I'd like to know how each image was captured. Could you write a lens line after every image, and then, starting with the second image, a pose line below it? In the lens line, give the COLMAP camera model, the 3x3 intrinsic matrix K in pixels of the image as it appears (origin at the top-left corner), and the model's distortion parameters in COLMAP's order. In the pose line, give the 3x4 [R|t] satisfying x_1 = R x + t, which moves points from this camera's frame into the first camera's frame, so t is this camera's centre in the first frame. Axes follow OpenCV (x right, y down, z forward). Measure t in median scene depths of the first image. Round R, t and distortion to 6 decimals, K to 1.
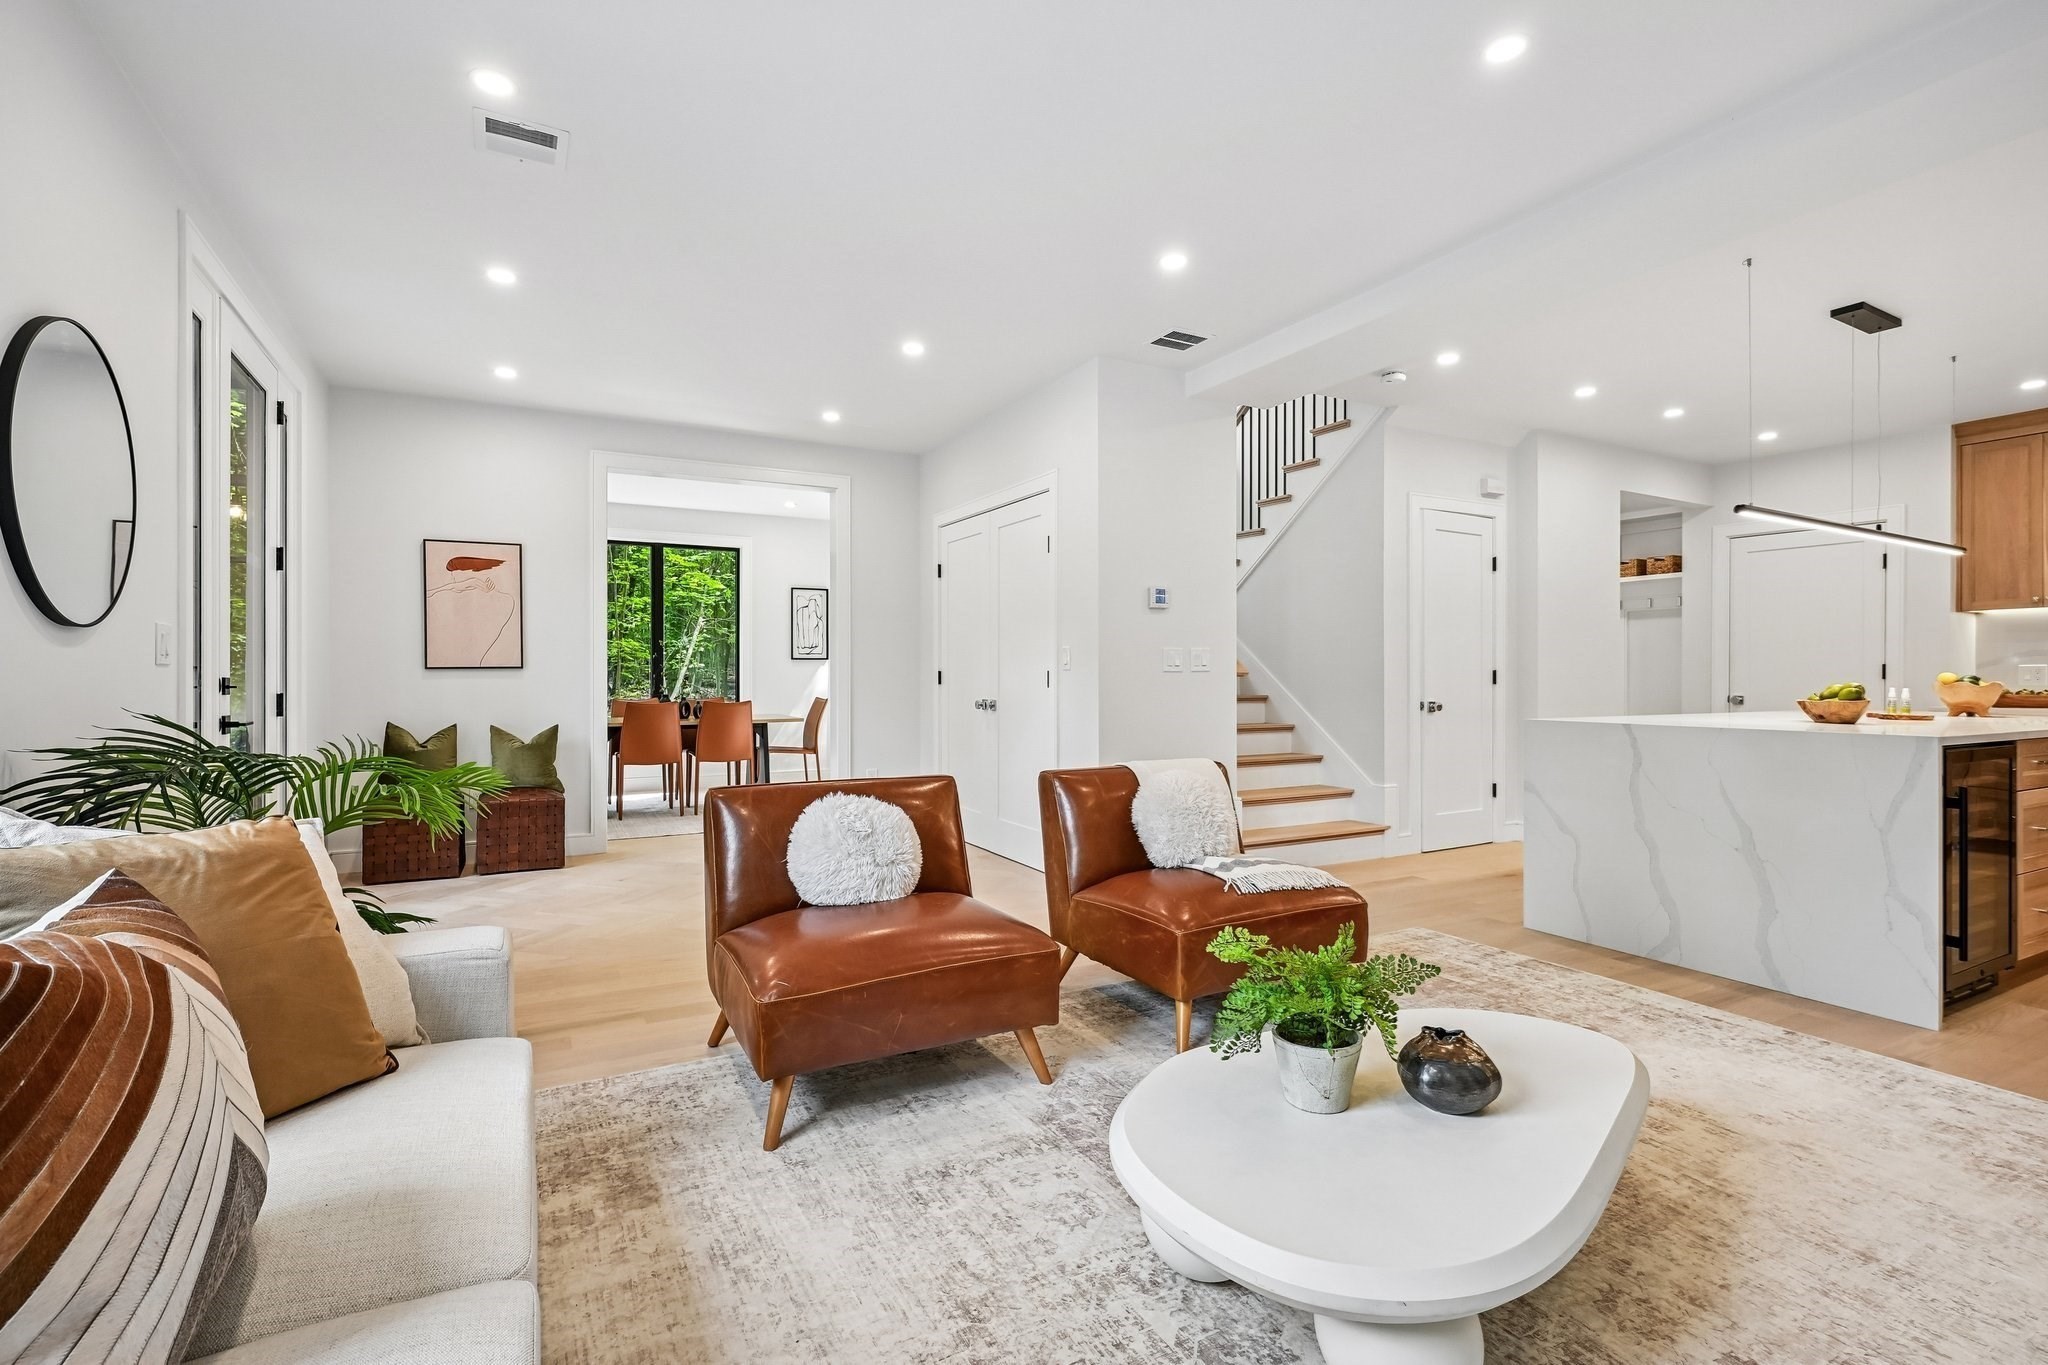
lens RADIAL K [[933.1, 0, 1017.5], [0, 933.1, 676.9], [0, 0, 1]] dist [-0.001117, -0.000341]
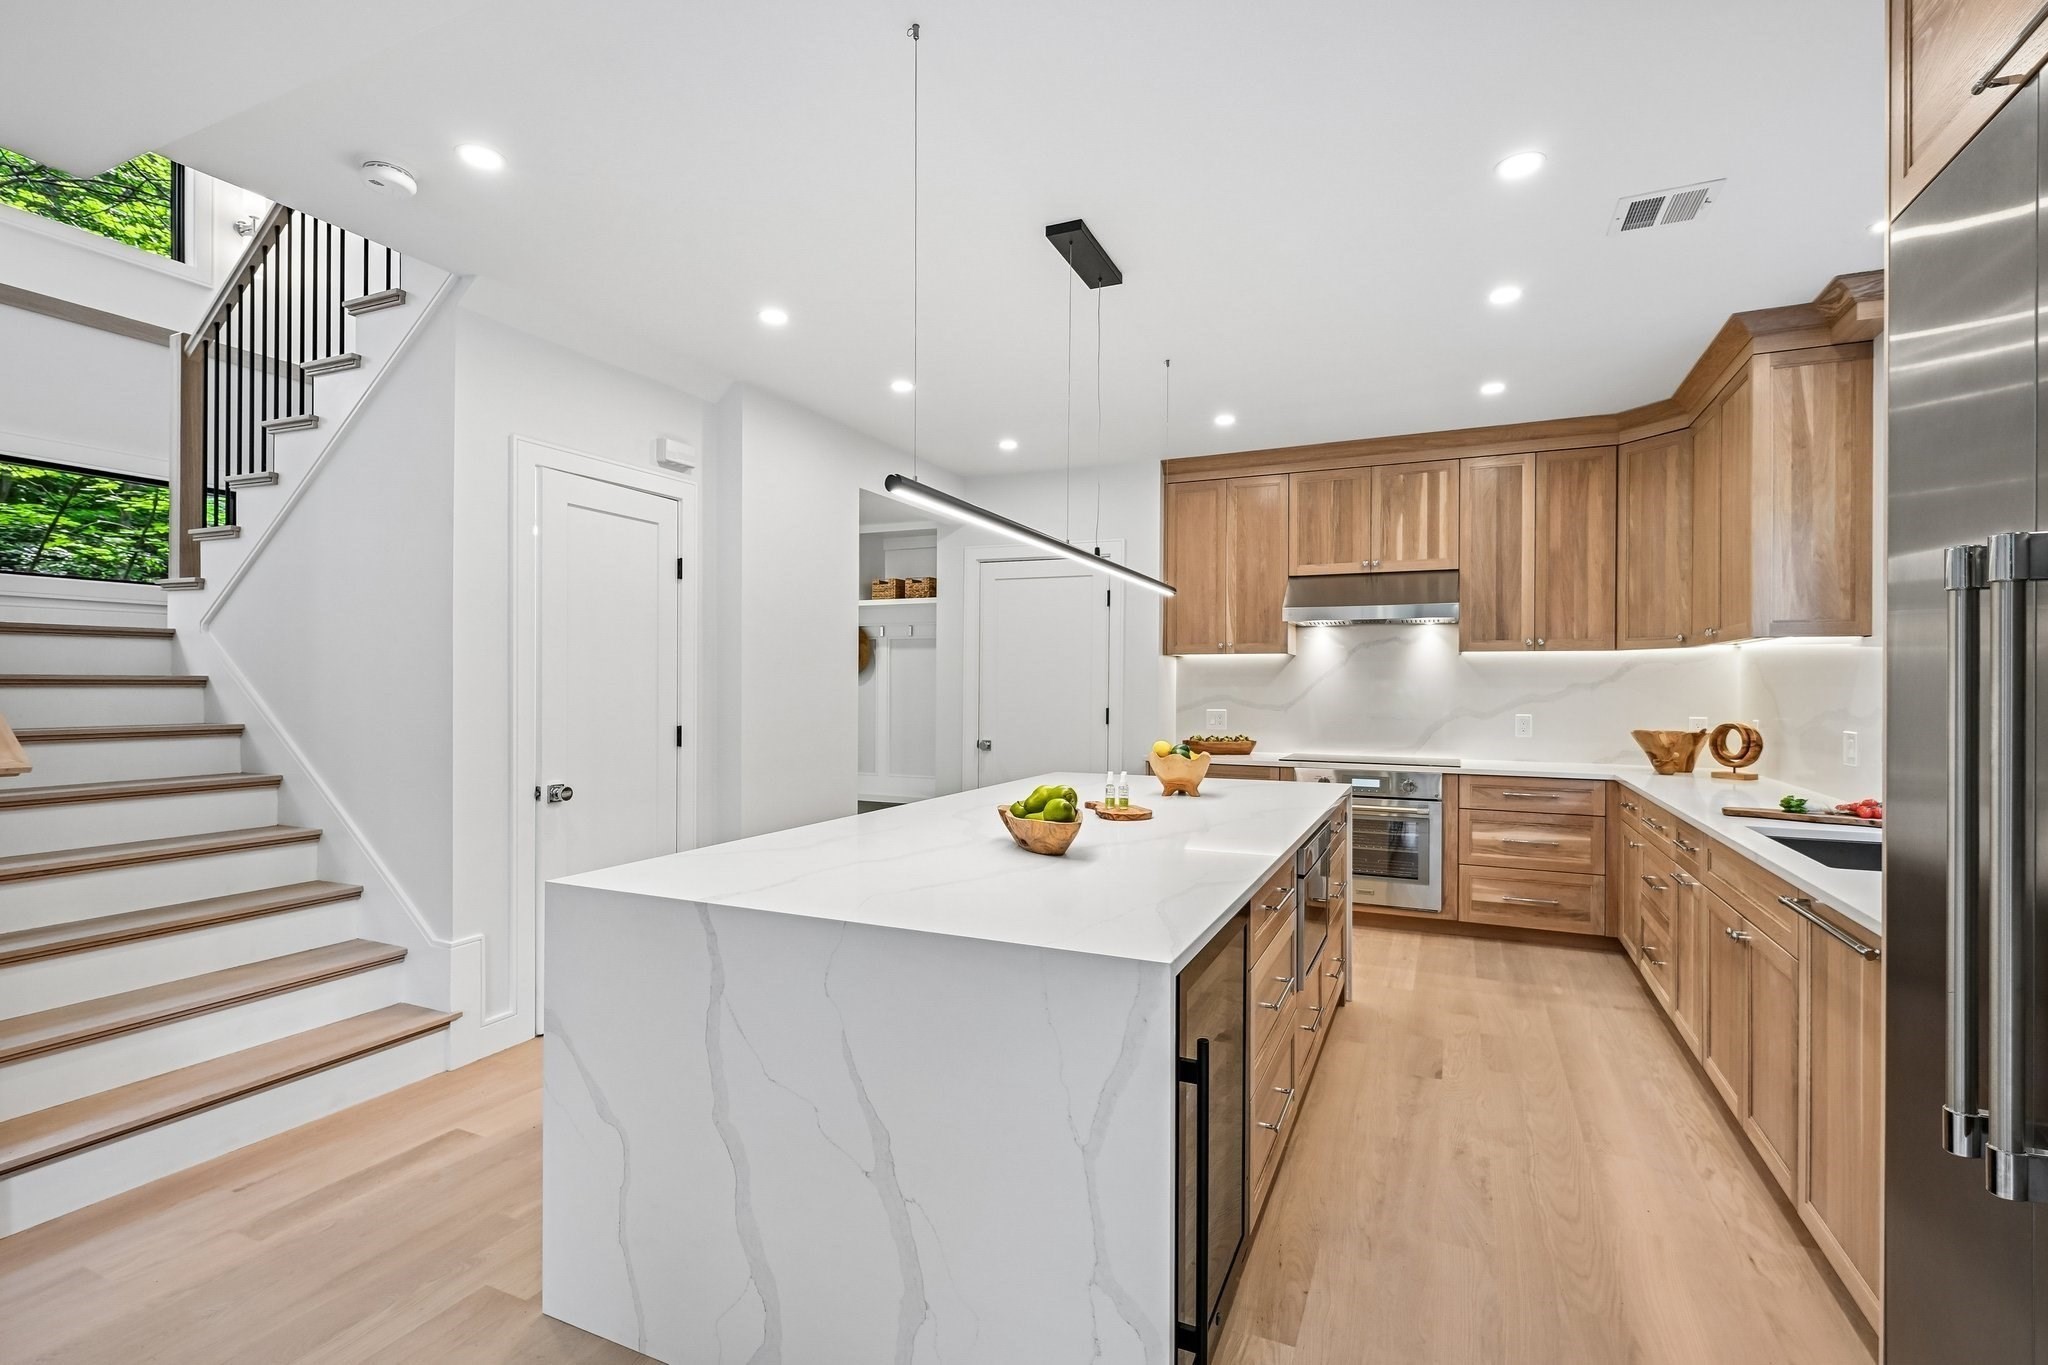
lens RADIAL K [[933.1, 0, 1017.5], [0, 933.1, 676.9], [0, 0, 1]] dist [-0.001117, -0.000341]
pose [[0.797876, 0.008186, 0.602767, 0.318334], [-0.005298, 0.999964, -0.006568, -0.041931], [-0.602799, 0.002047, 0.797890, 0.333490]]
